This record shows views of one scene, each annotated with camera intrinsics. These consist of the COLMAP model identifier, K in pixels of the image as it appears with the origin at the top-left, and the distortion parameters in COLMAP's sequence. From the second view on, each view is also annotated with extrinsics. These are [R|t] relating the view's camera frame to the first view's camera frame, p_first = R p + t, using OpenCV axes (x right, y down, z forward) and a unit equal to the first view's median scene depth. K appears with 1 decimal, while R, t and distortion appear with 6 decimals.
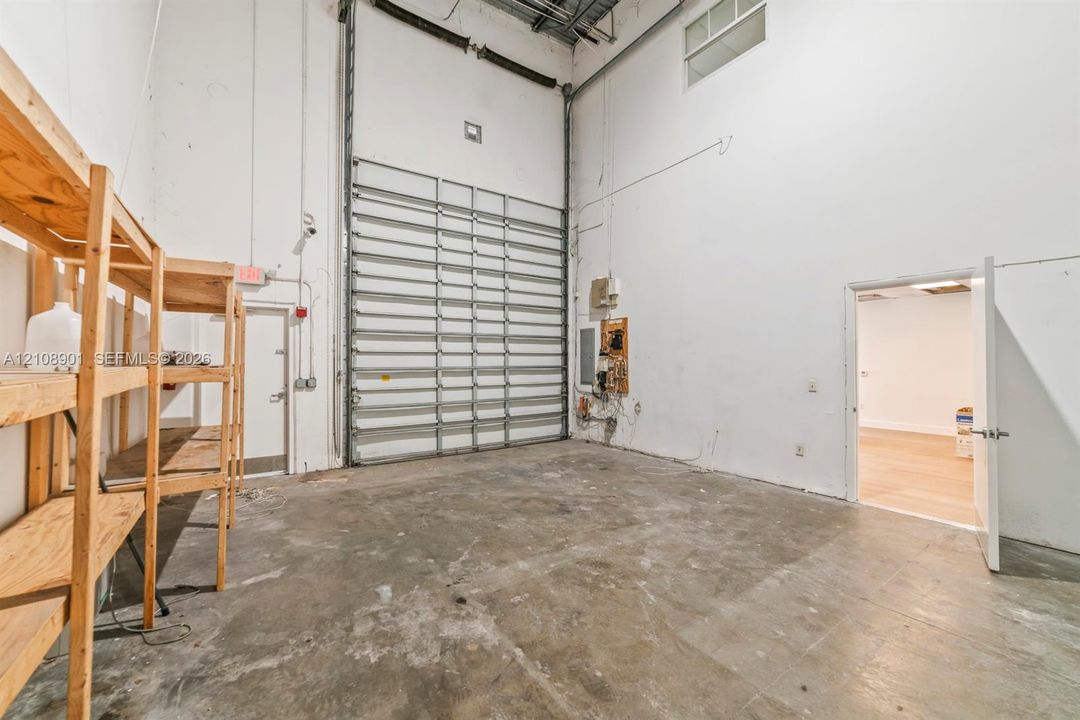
lens RADIAL K [[420.7, 0, 533.4], [0, 420.7, 356.4], [0, 0, 1]] dist [0.003857, 0.001528]
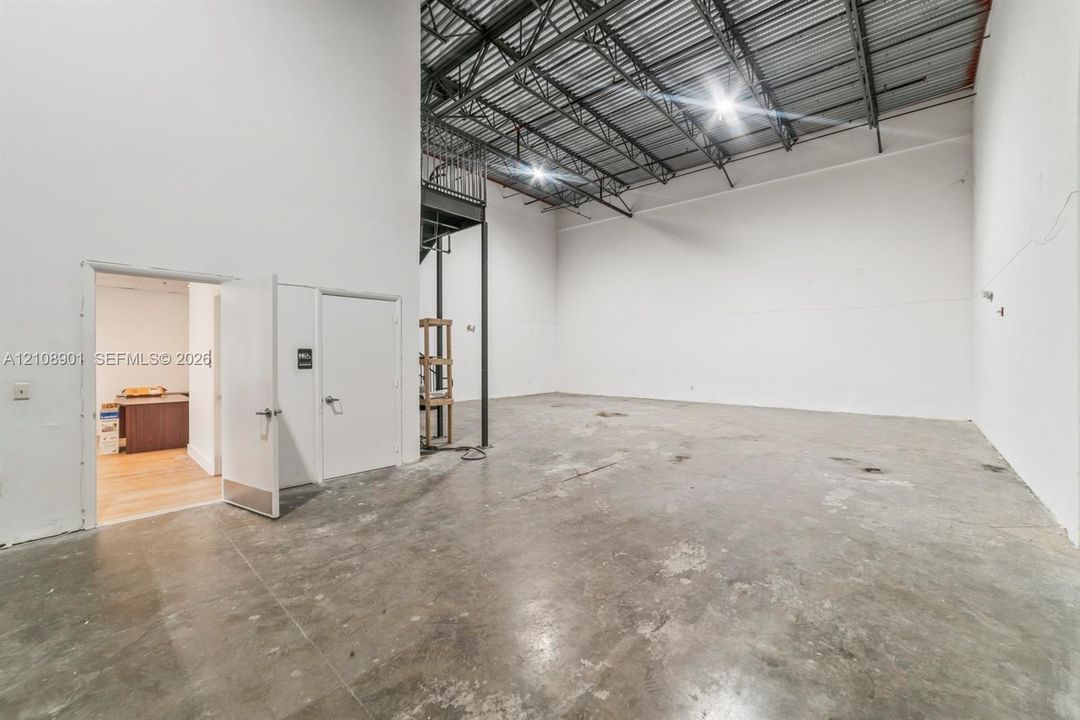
lens RADIAL K [[420.7, 0, 534.3], [0, 420.7, 359.1], [0, 0, 1]] dist [0.003857, 0.001528]
pose [[-0.215843, -0.000119, 0.976428, -0.342294], [-0.012326, 0.999921, -0.002603, 0.012487], [-0.976350, -0.012597, -0.215827, 0.511291]]
